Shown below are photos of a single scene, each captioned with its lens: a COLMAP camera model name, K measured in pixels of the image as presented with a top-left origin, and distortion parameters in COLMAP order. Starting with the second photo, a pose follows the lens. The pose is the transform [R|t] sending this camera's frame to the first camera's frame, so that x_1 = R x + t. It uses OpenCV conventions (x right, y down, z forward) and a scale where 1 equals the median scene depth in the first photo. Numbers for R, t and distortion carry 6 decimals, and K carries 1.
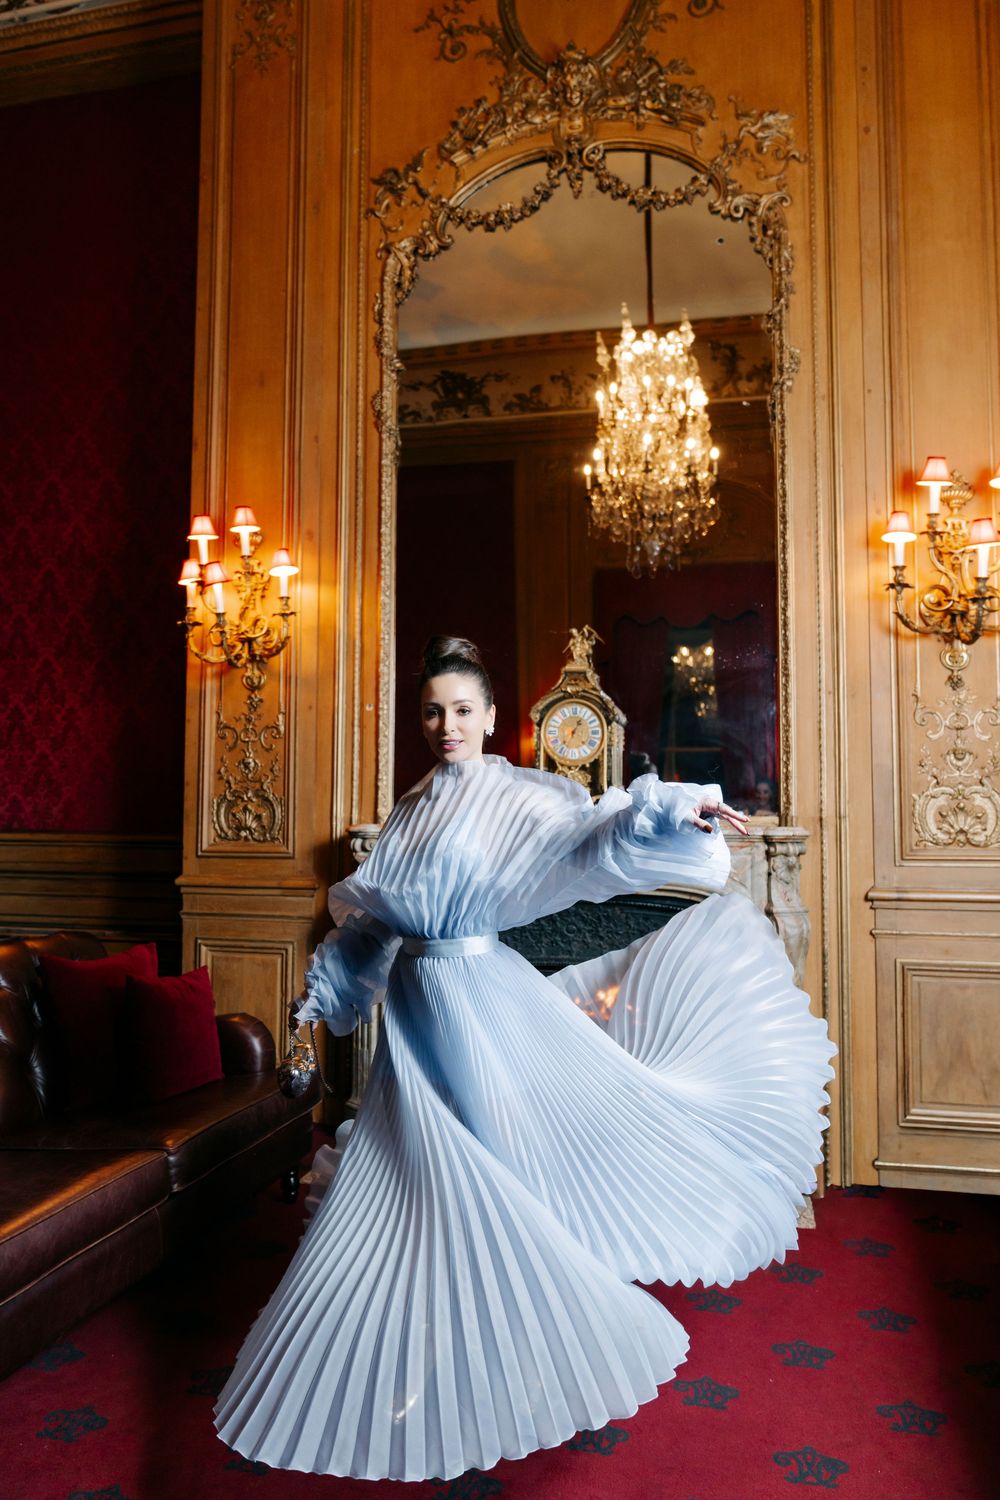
lens RADIAL K [[1012.9, 0, 505.2], [0, 1012.9, 751.1], [0, 0, 1]] dist [-0.031261, 0.019636]
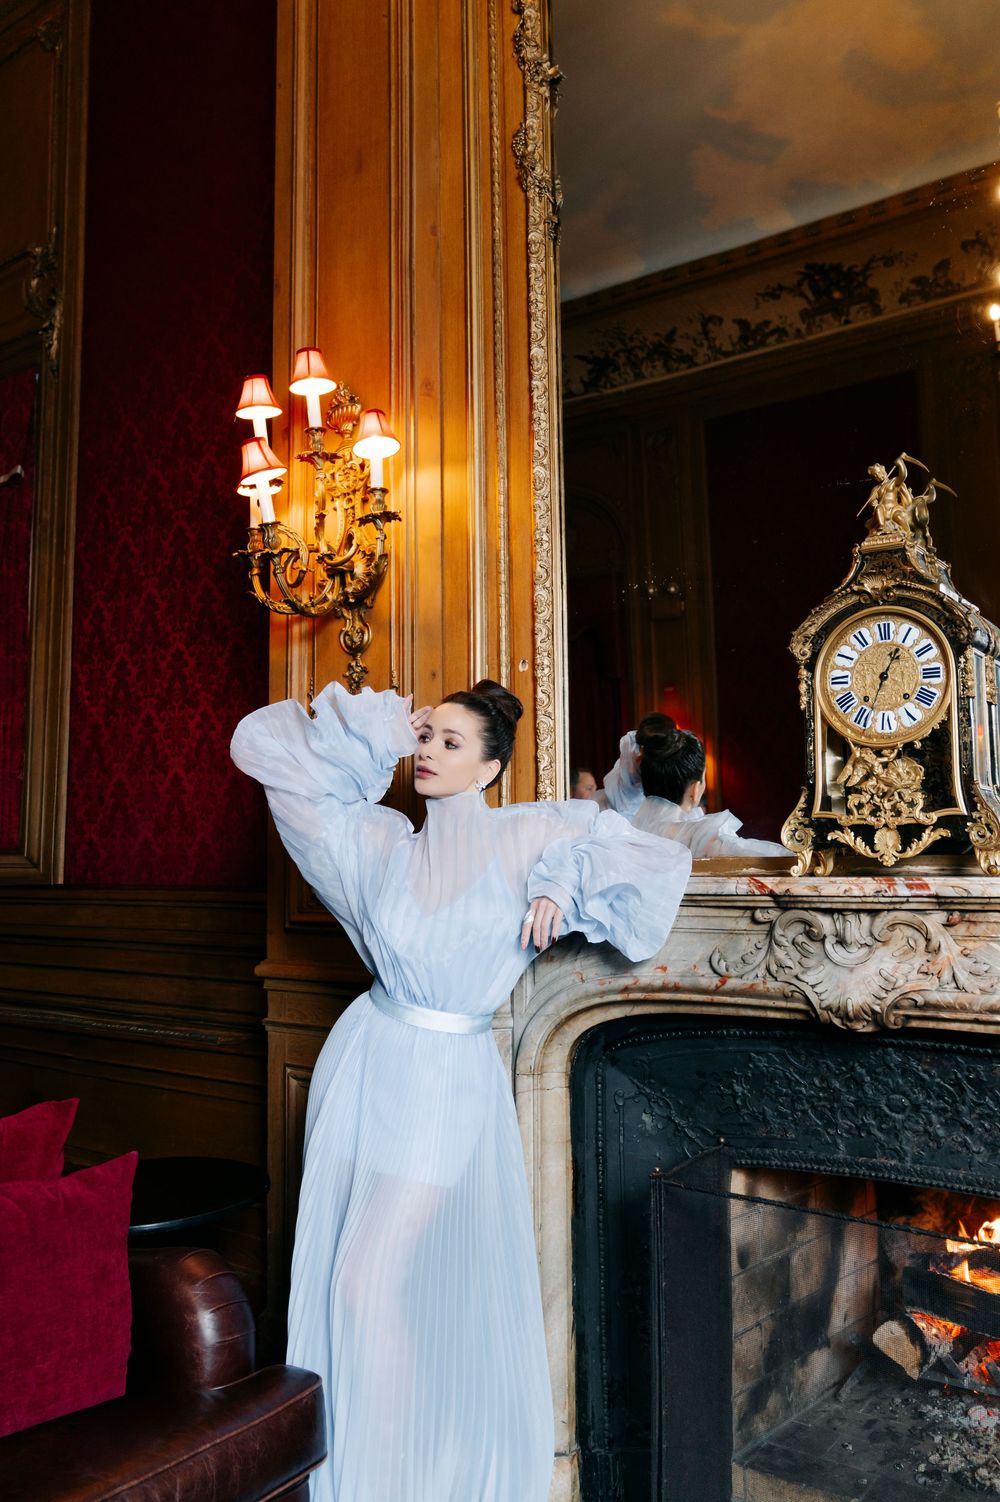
lens RADIAL K [[1161.3, 0, 523.1], [0, 1161.3, 718.0], [0, 0, 1]] dist [-0.027807, 0.014034]
pose [[0.930772, -0.057784, -0.361005, 0.096361], [0.037608, 0.997325, -0.062672, 0.026076], [0.363661, 0.044757, 0.930456, 0.404301]]
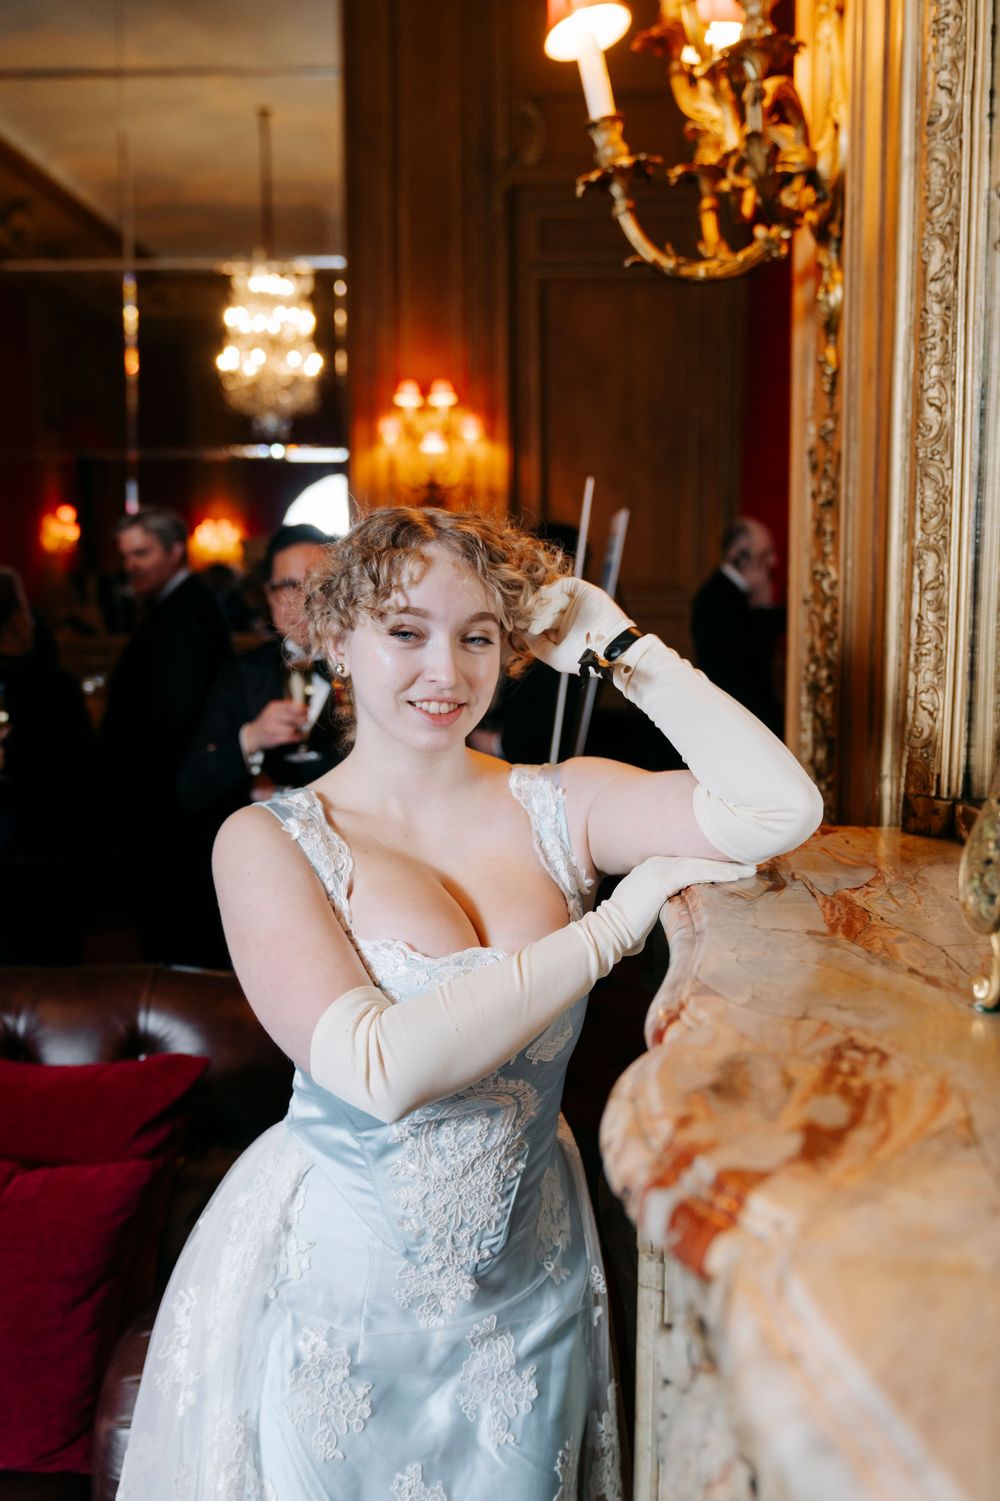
lens RADIAL K [[1514.7, 0, 500.8], [0, 1514.7, 750.5], [0, 0, 1]] dist [-0.006995, 0.002125]
pose [[0.218446, 0.104562, -0.970231, 0.201961], [0.058886, 0.991019, 0.120060, 0.004272], [0.974071, -0.083360, 0.210327, 0.817627]]
